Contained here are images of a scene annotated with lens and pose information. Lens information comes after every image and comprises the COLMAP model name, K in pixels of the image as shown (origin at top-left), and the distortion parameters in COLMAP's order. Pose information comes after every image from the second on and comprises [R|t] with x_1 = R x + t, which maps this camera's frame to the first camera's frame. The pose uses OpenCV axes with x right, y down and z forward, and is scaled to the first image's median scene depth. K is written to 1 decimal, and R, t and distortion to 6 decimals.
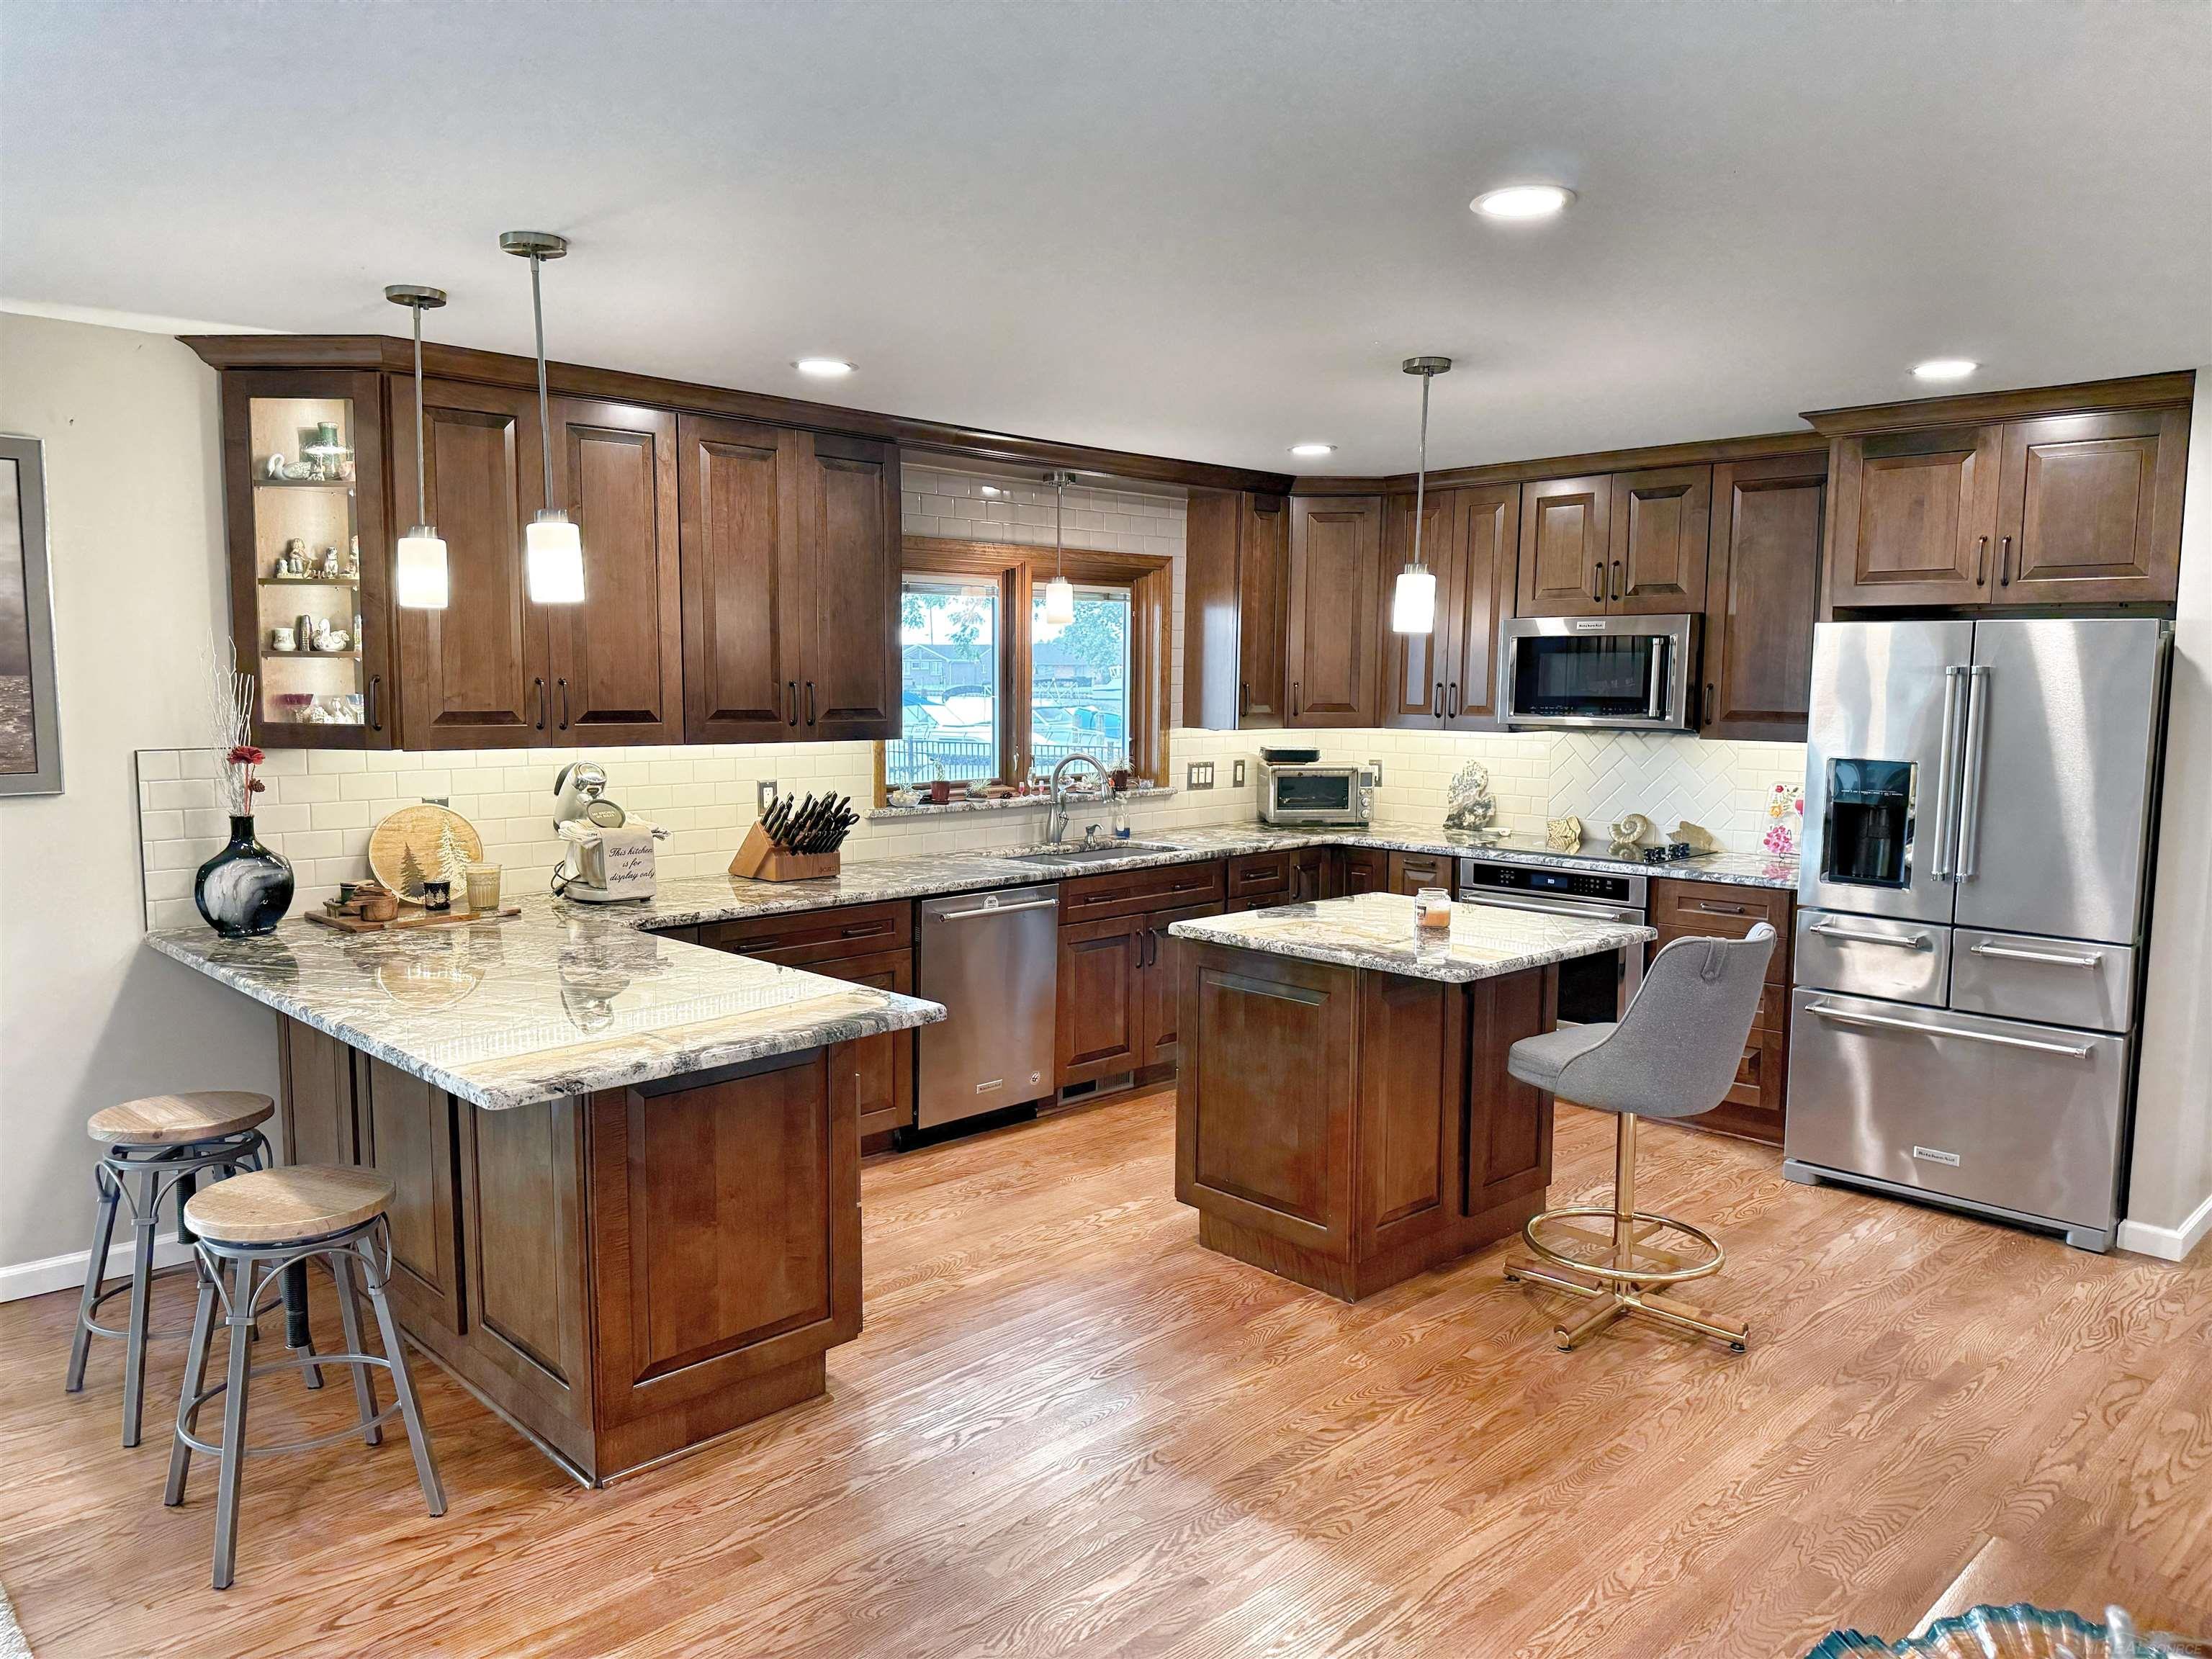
lens RADIAL K [[1550.6, 0, 1100.7], [0, 1550.6, 847.5], [0, 0, 1]] dist [0.074464, -0.100467]
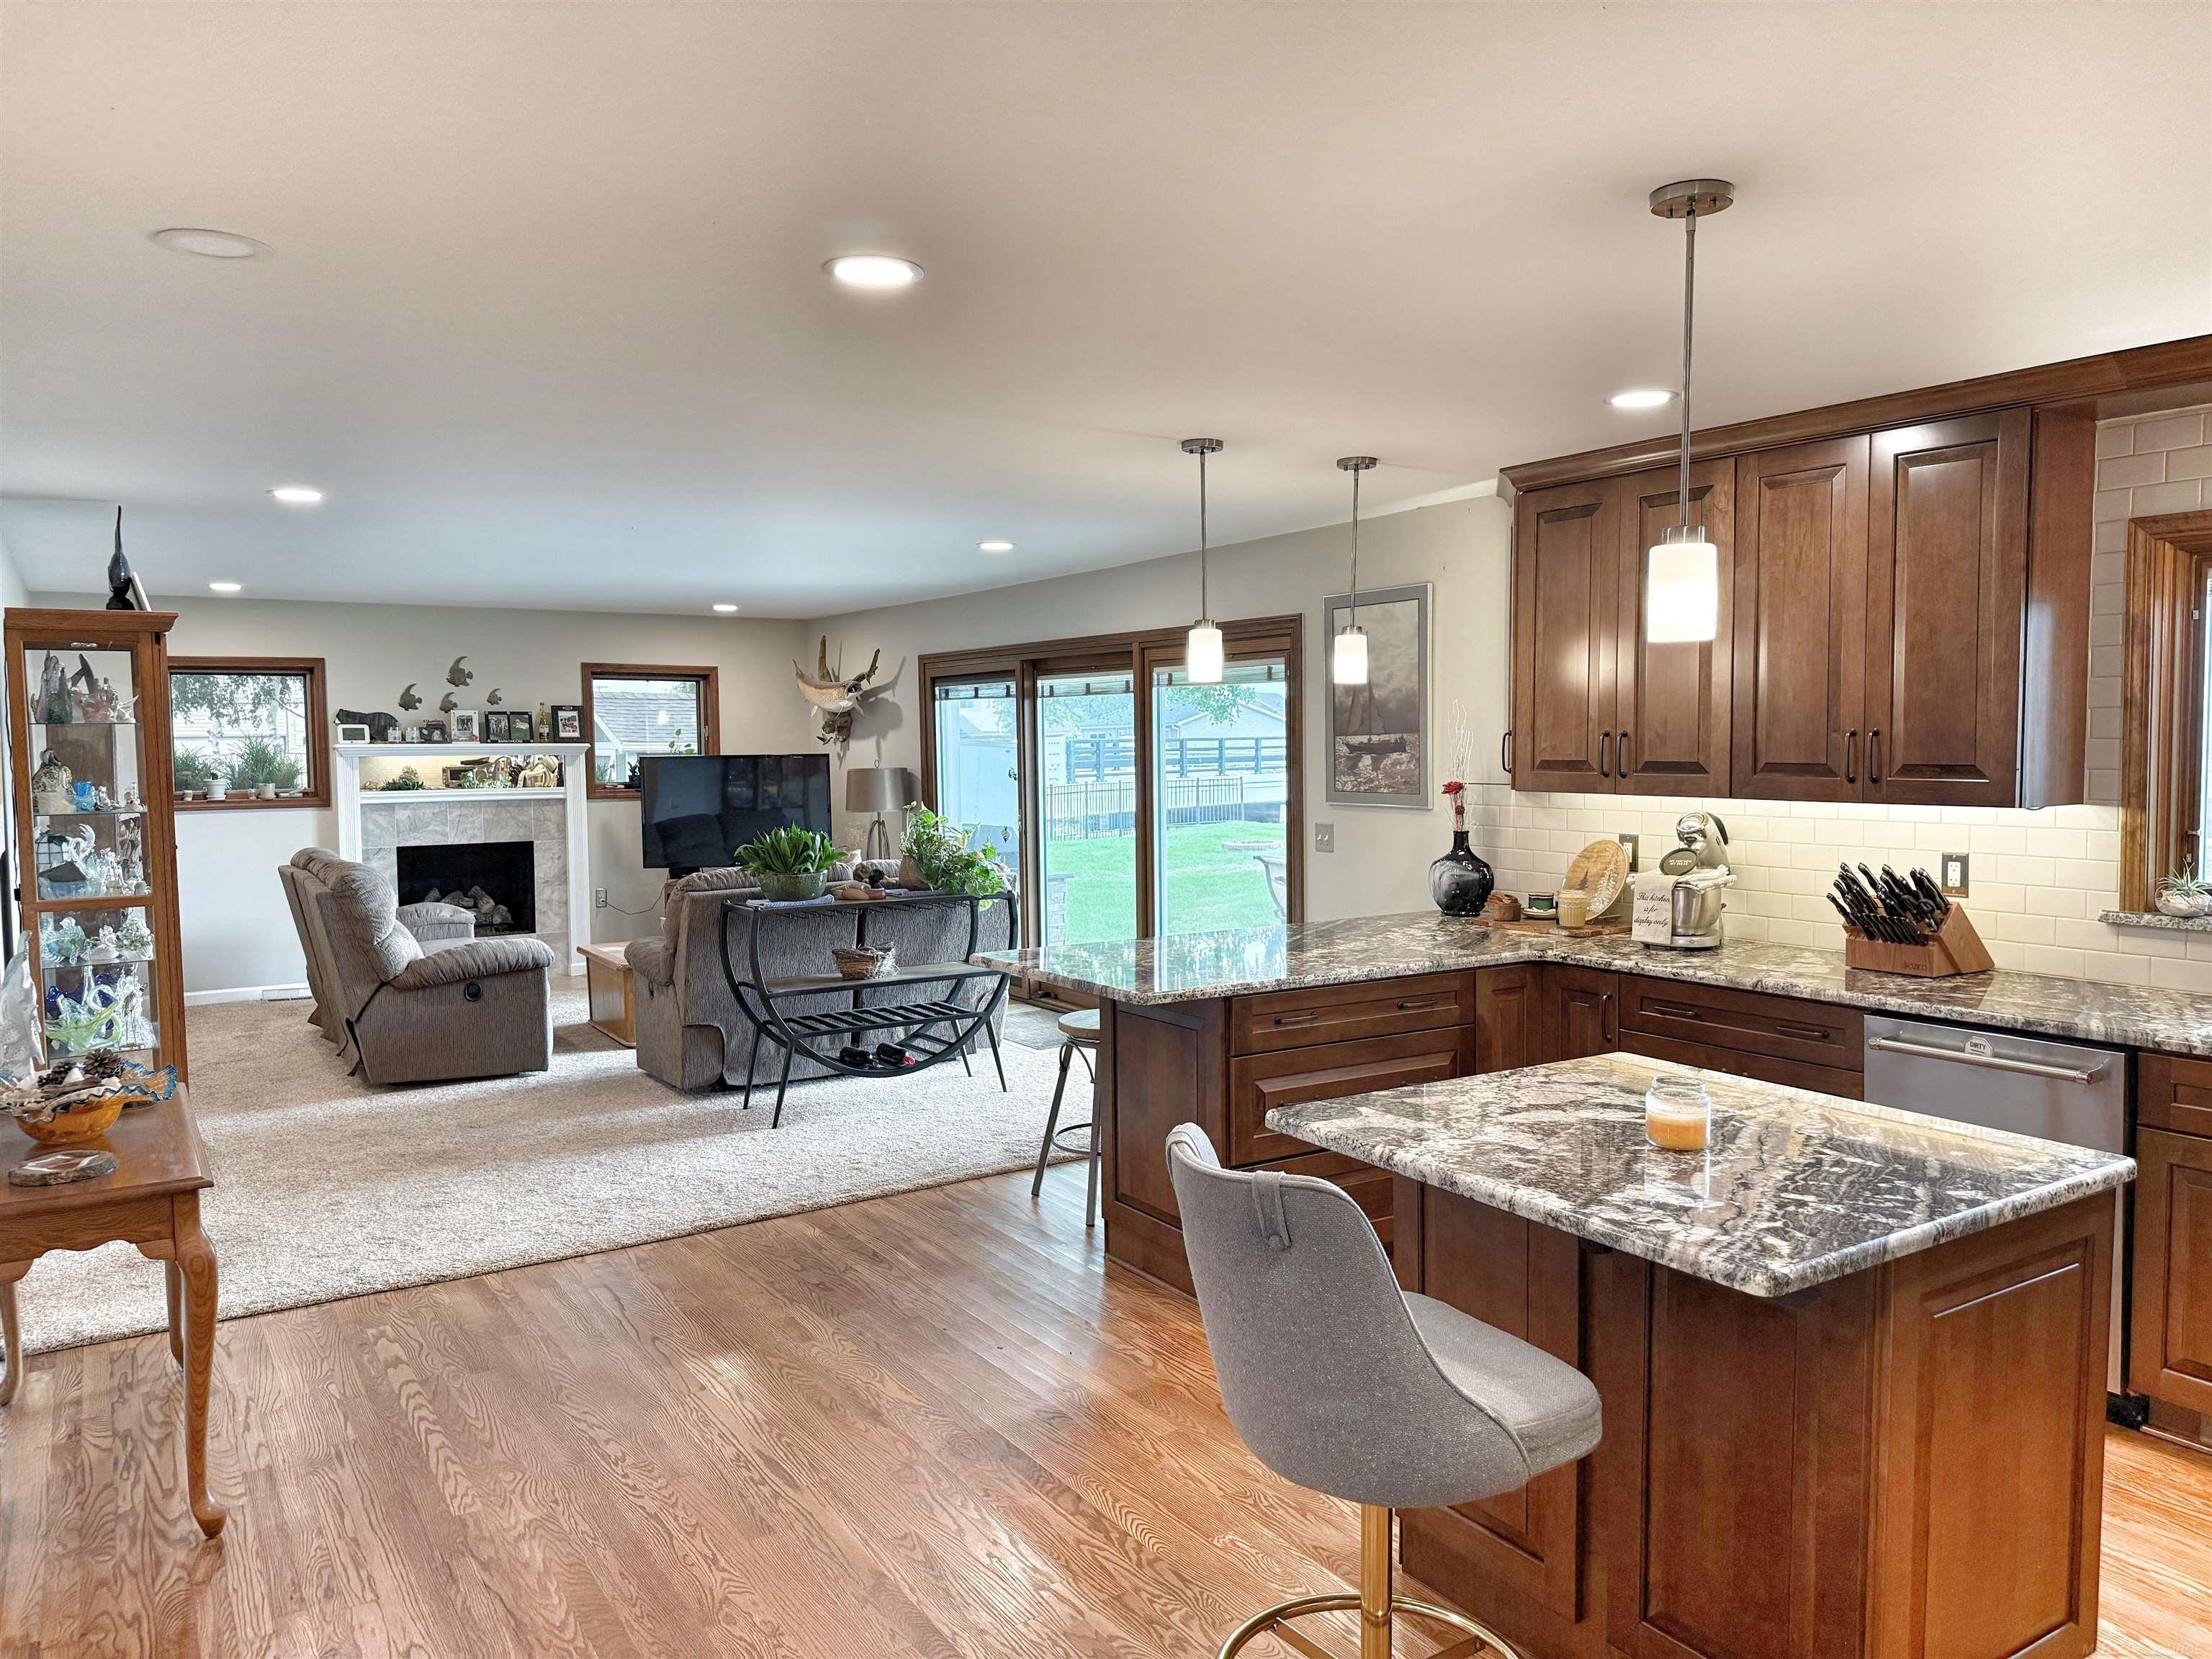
lens RADIAL K [[1550.6, 0, 1098.2], [0, 1550.6, 841.8], [0, 0, 1]] dist [0.074464, -0.100467]
pose [[-0.196938, 0.063223, -0.978375, 0.675534], [-0.102068, 0.991174, 0.084596, -0.073153], [0.975089, 0.116520, -0.188746, 0.726821]]
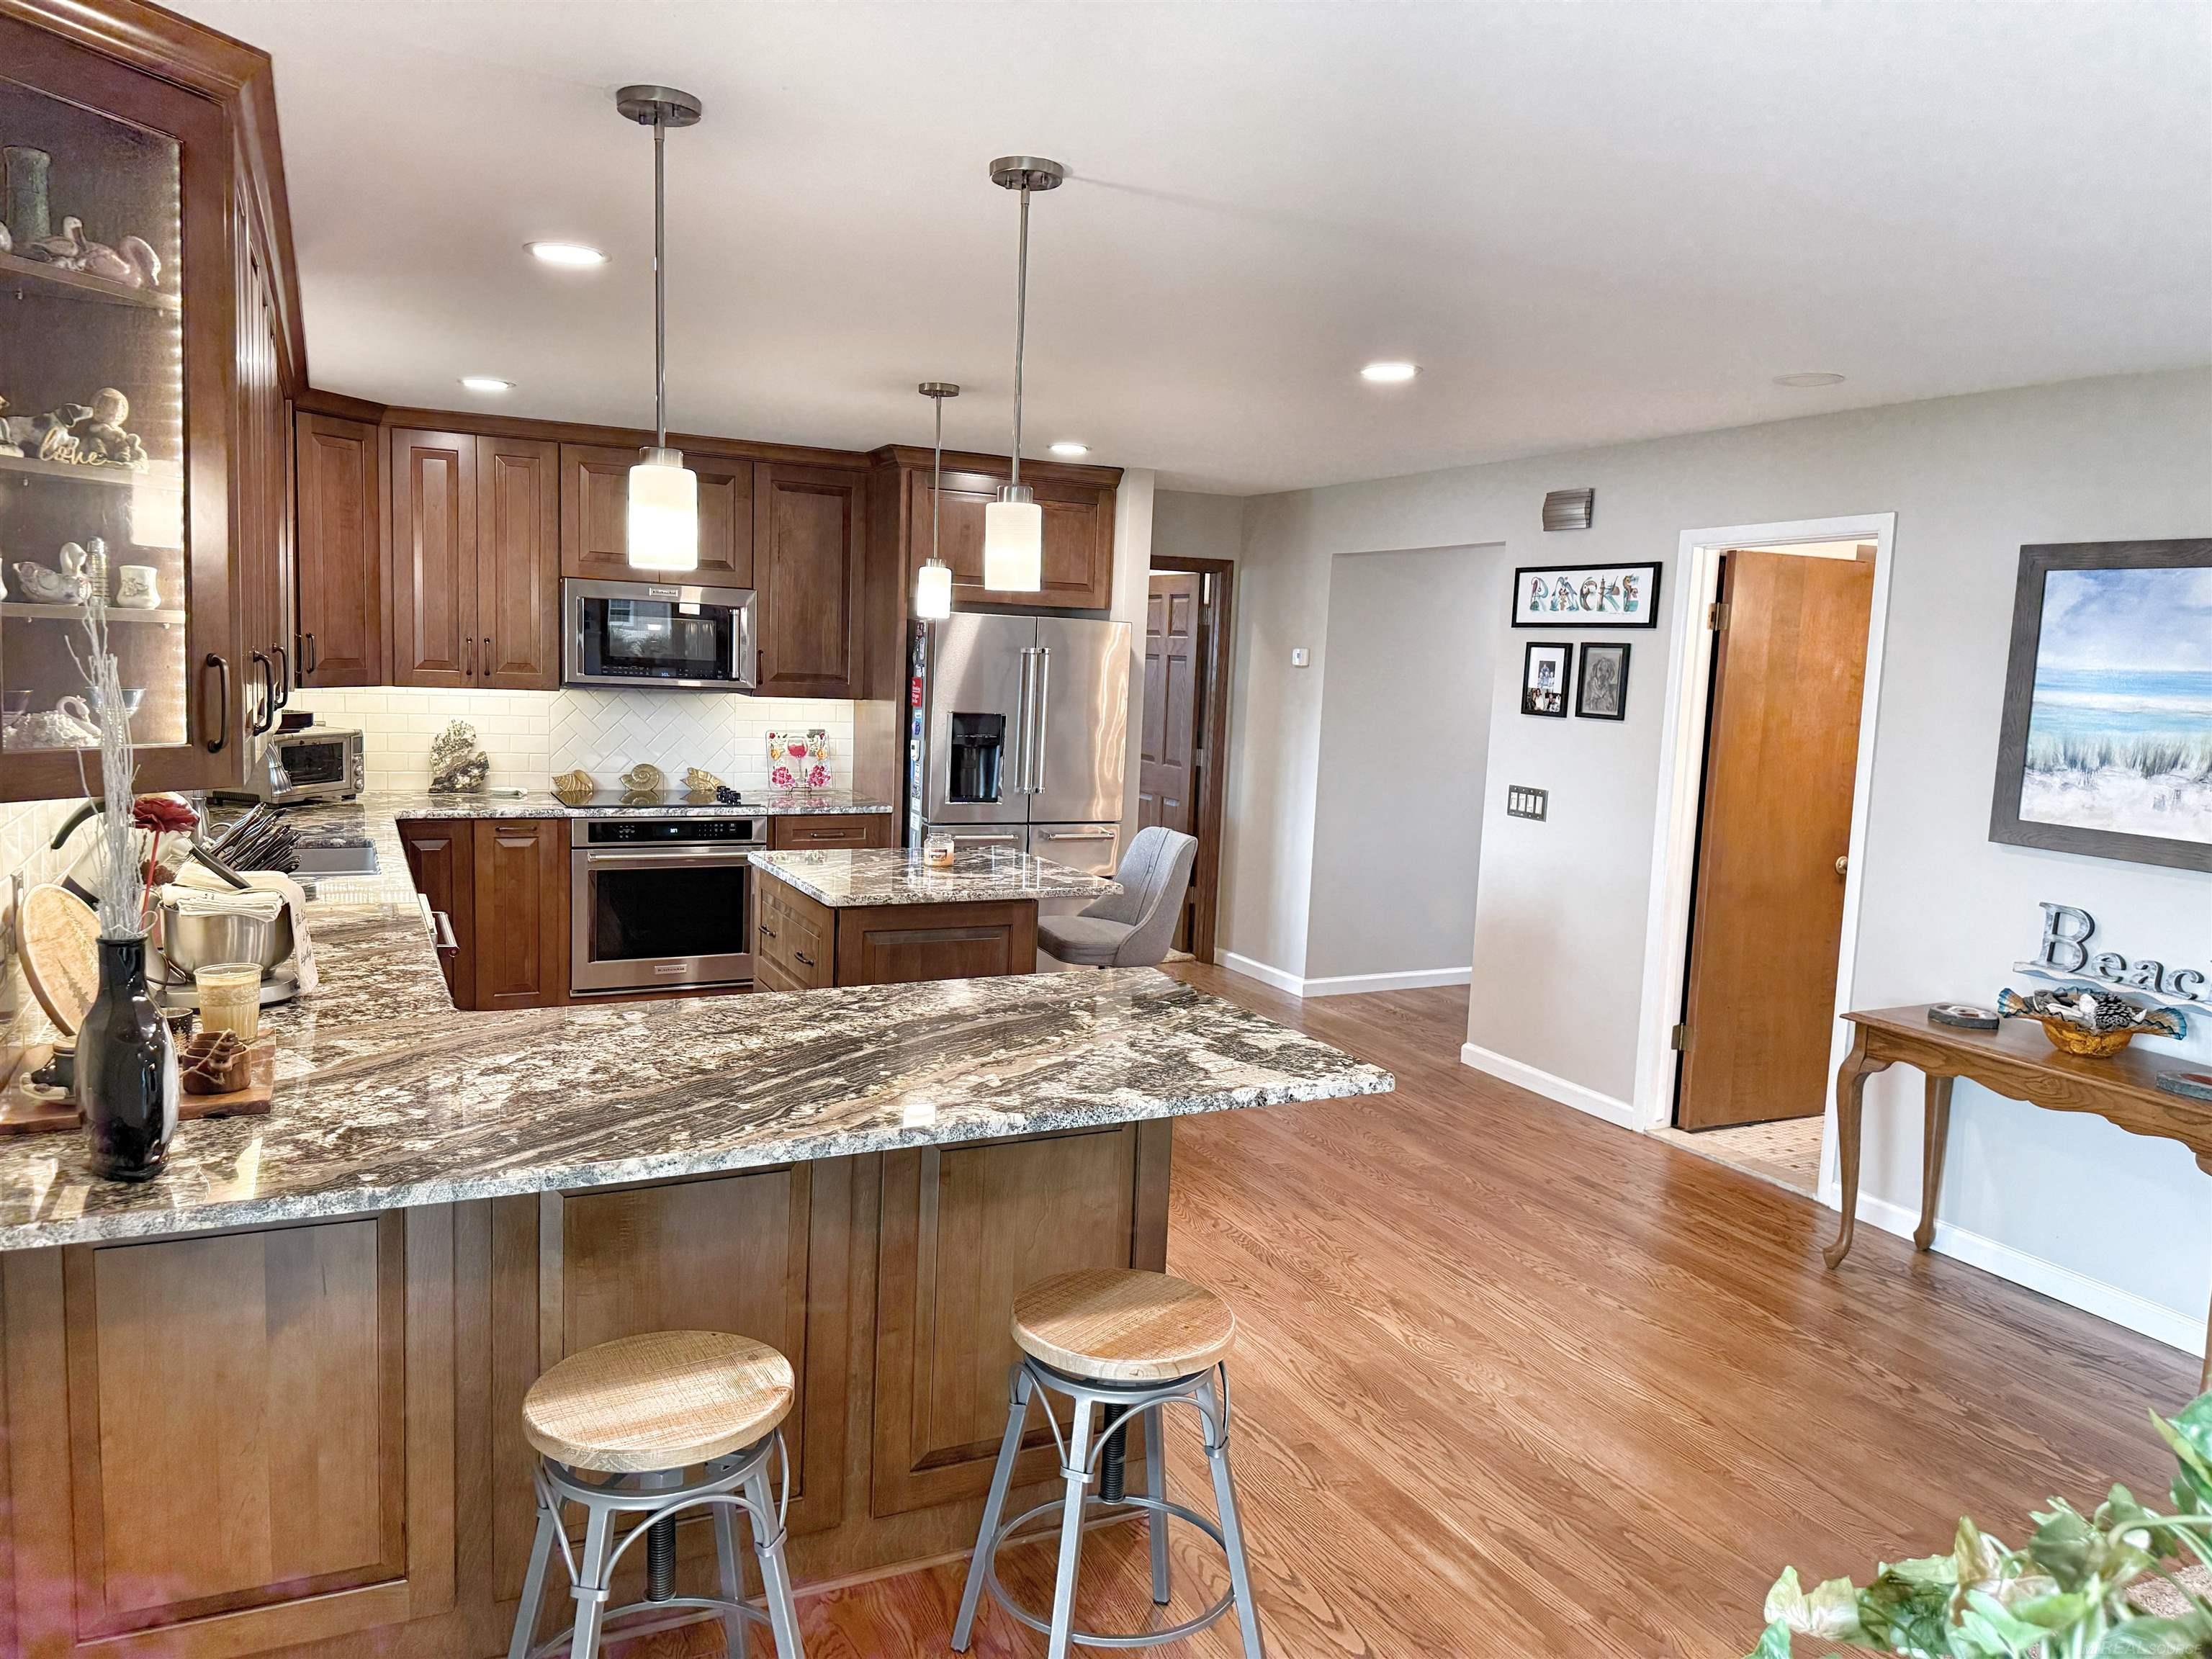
lens RADIAL K [[1550.6, 0, 1127.8], [0, 1550.6, 856.0], [0, 0, 1]] dist [0.074464, -0.100467]
pose [[0.294173, -0.119934, 0.948197, -0.708660], [0.066062, 0.992274, 0.105014, -0.059004], [-0.953466, 0.031748, 0.299823, 0.417319]]
